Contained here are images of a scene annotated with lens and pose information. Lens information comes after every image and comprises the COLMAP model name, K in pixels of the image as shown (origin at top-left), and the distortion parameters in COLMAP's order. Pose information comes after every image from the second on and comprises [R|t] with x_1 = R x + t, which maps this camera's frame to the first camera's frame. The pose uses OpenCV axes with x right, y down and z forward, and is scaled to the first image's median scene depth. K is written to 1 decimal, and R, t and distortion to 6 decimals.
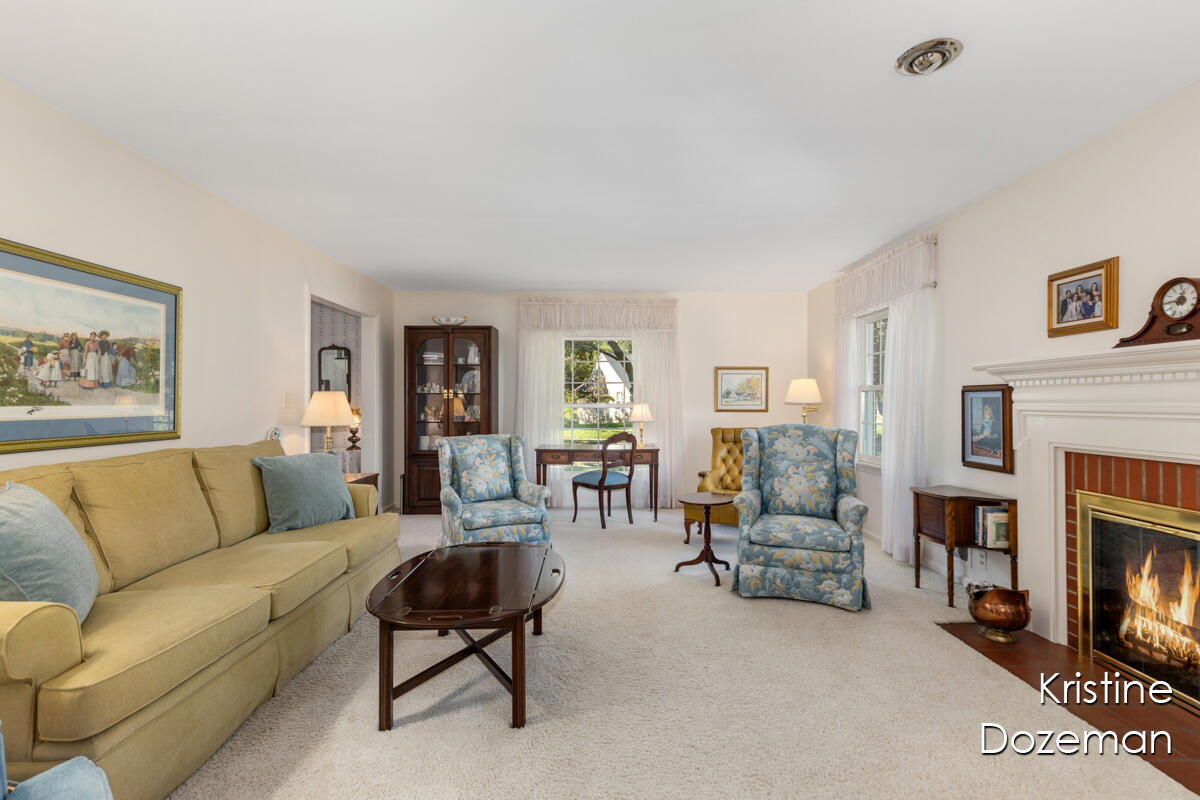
lens RADIAL K [[543.3, 0, 607.1], [0, 543.3, 406.9], [0, 0, 1]] dist [0.000883, 0.000173]
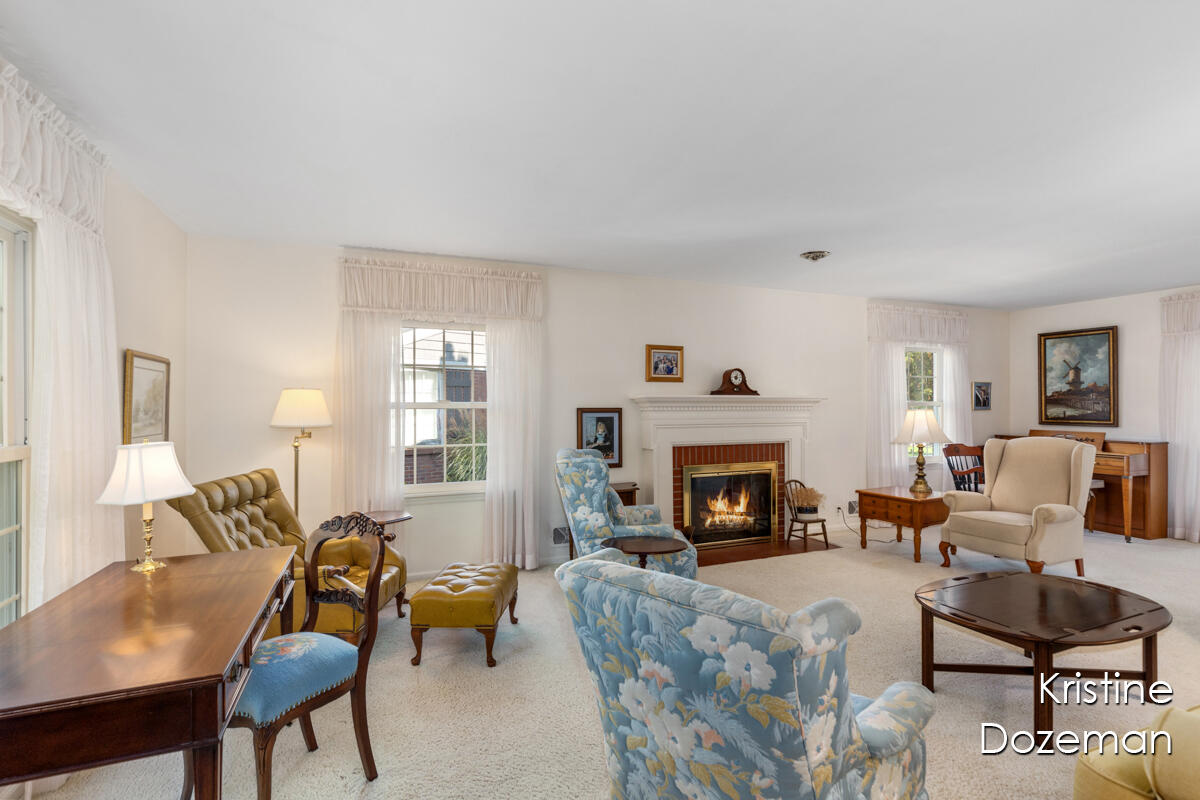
lens RADIAL K [[563.1, 0, 604.1], [0, 563.1, 402.4], [0, 0, 1]] dist [-0.002113, -0.000639]
pose [[-0.358278, 0.002819, 0.933611, -0.962356], [0.006686, 0.999978, -0.000454, -0.078894], [-0.933591, 0.006080, -0.358289, 2.192280]]
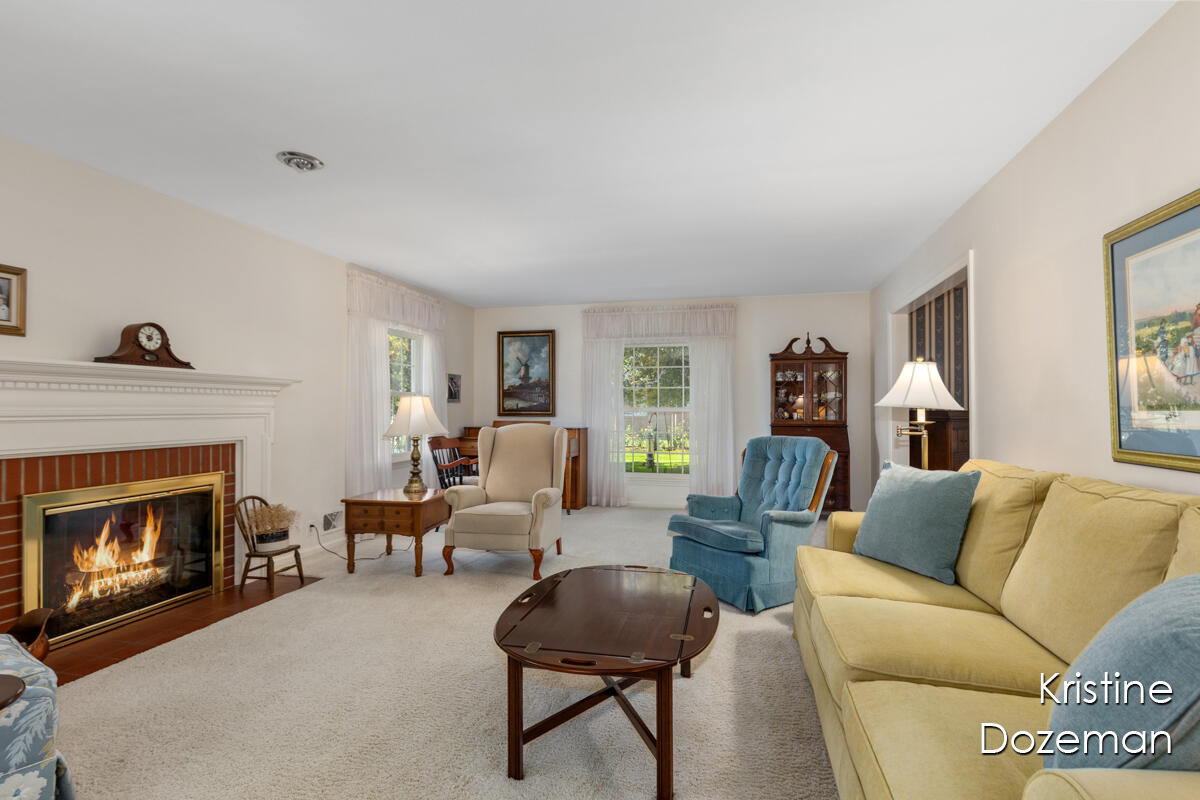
lens RADIAL K [[563.1, 0, 604.1], [0, 563.1, 402.4], [0, 0, 1]] dist [-0.002113, -0.000639]
pose [[-0.963082, 0.003734, 0.269183, -0.473245], [0.002247, 0.999980, -0.005829, -0.009788], [-0.269200, -0.005009, -0.963071, 1.903750]]
